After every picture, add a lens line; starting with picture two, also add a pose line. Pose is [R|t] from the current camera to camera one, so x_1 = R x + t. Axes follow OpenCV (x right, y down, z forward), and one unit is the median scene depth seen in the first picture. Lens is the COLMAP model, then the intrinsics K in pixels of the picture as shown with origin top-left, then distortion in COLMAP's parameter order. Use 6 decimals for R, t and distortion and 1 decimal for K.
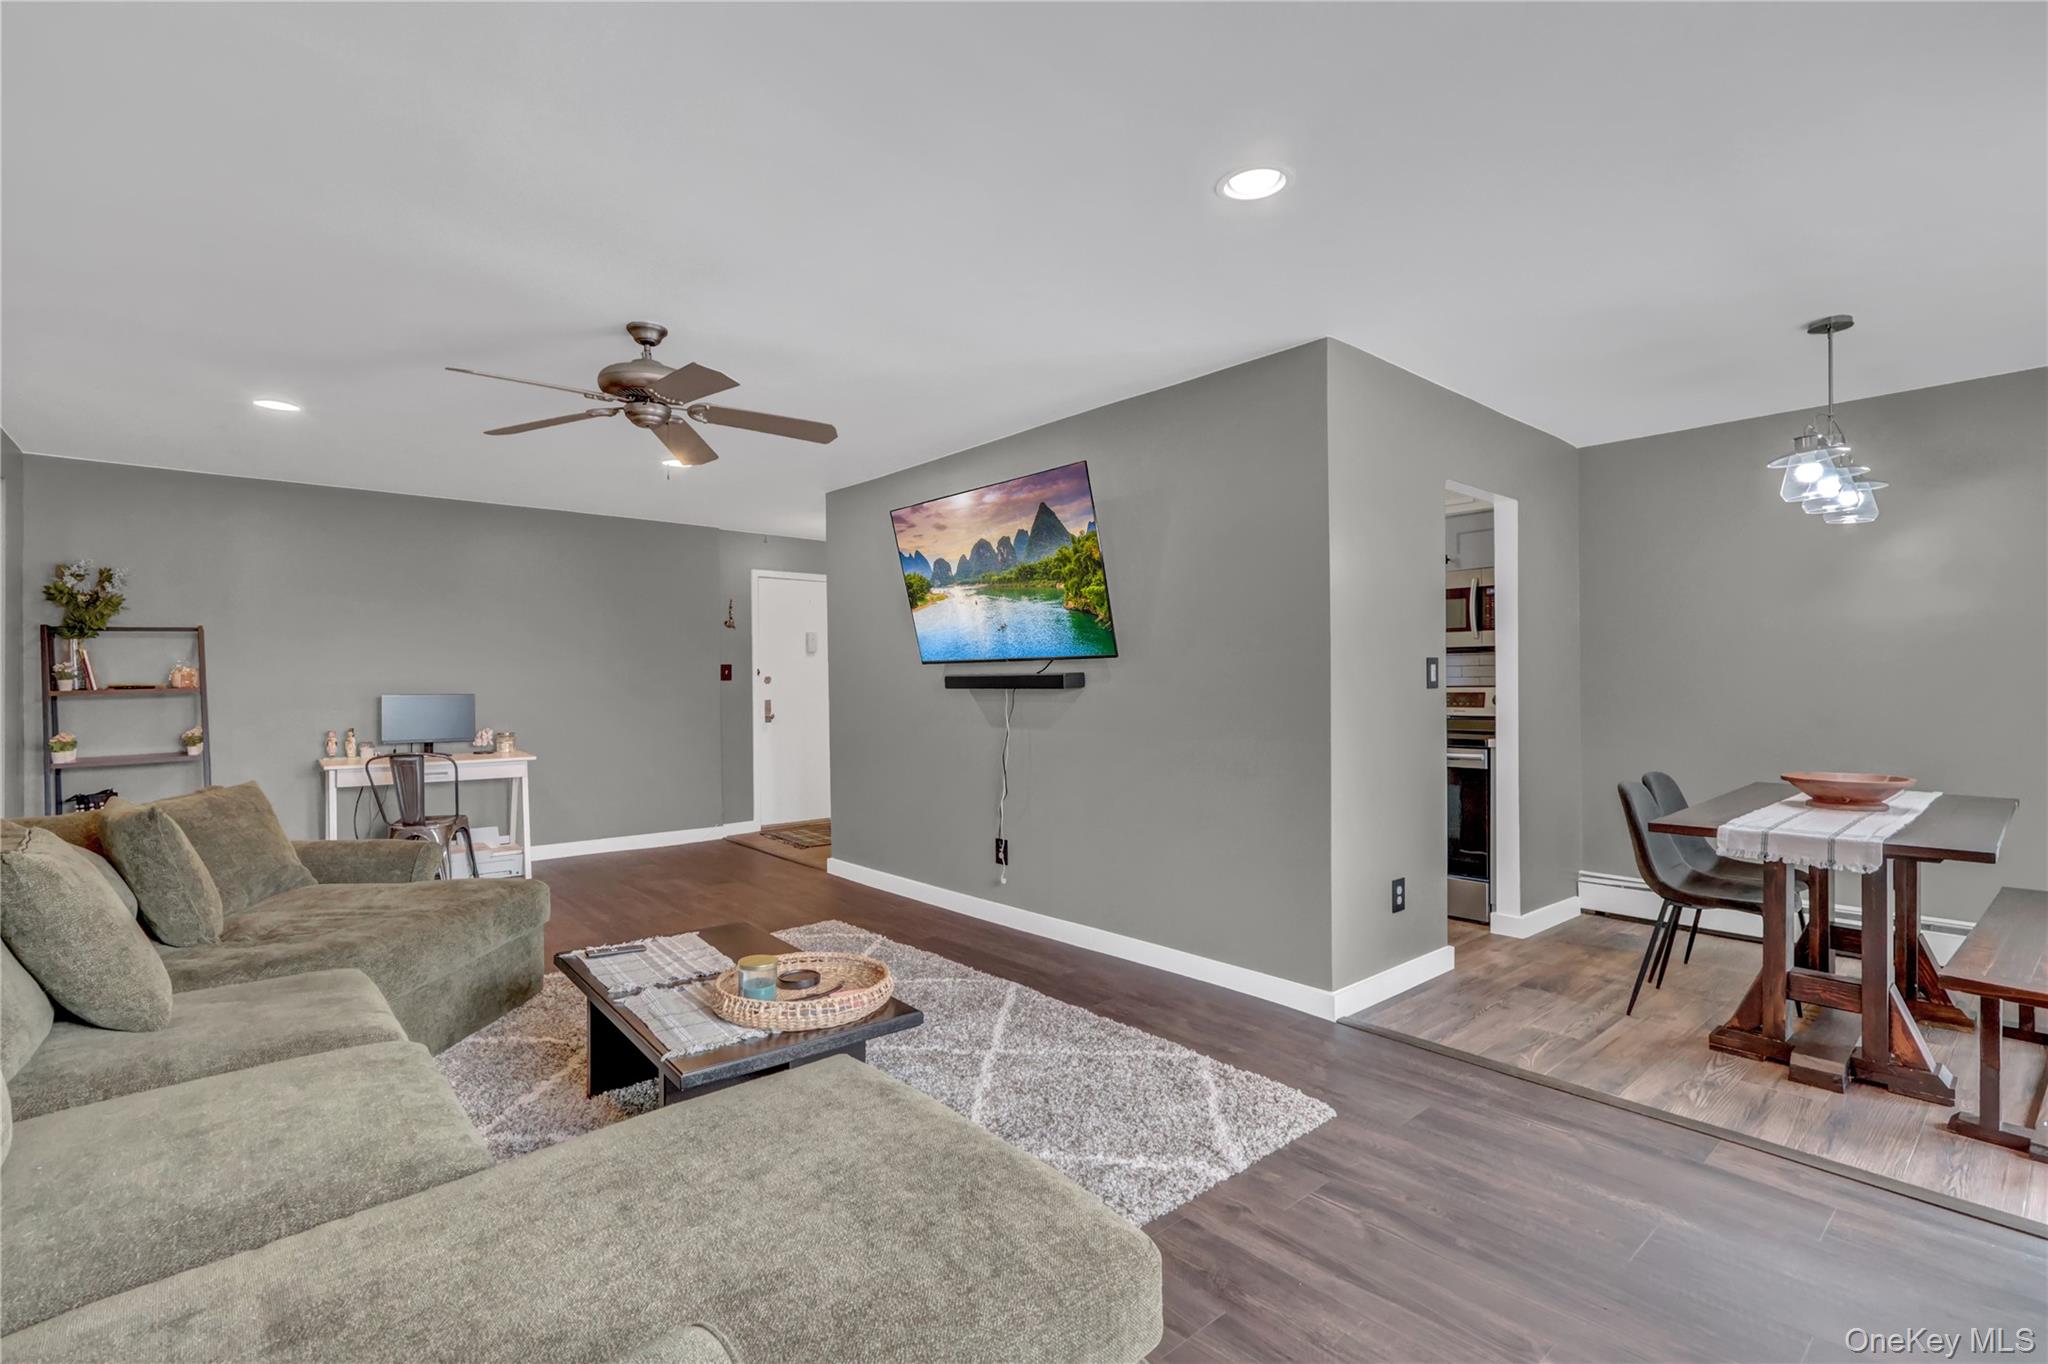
lens RADIAL K [[955.4, 0, 1030.5], [0, 955.4, 682.1], [0, 0, 1]] dist [-0.003713, 0.000541]
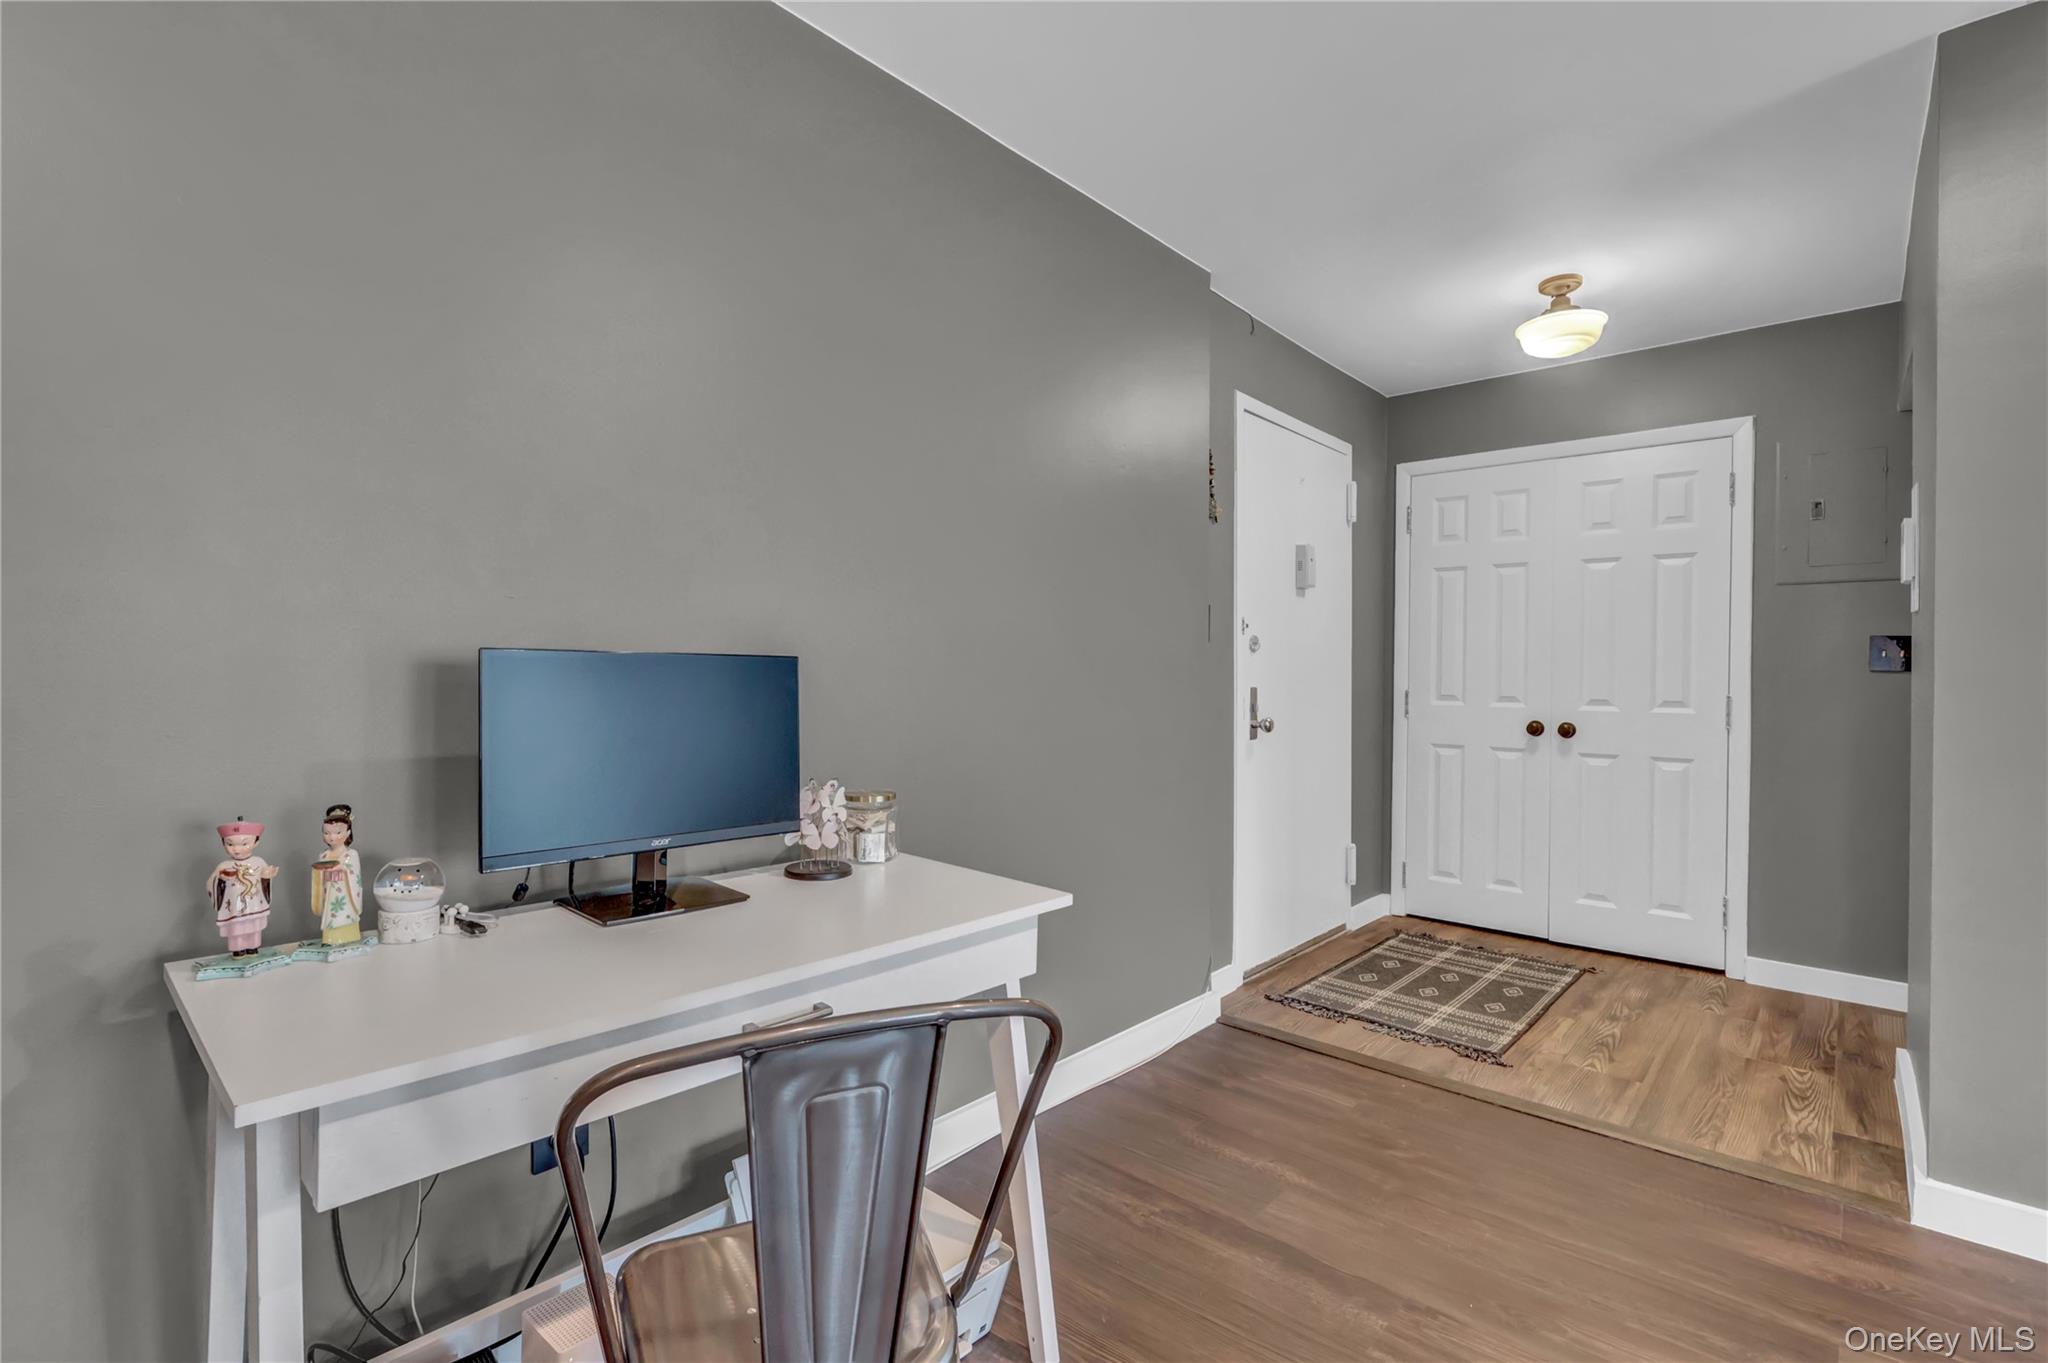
lens RADIAL K [[955.4, 0, 1039.6], [0, 955.4, 681.5], [0, 0, 1]] dist [-0.003713, 0.000541]
pose [[0.990919, 0.013940, 0.133735, -0.572102], [-0.015294, 0.999842, 0.009108, 0.017226], [-0.133587, -0.011070, 0.990975, 0.752691]]
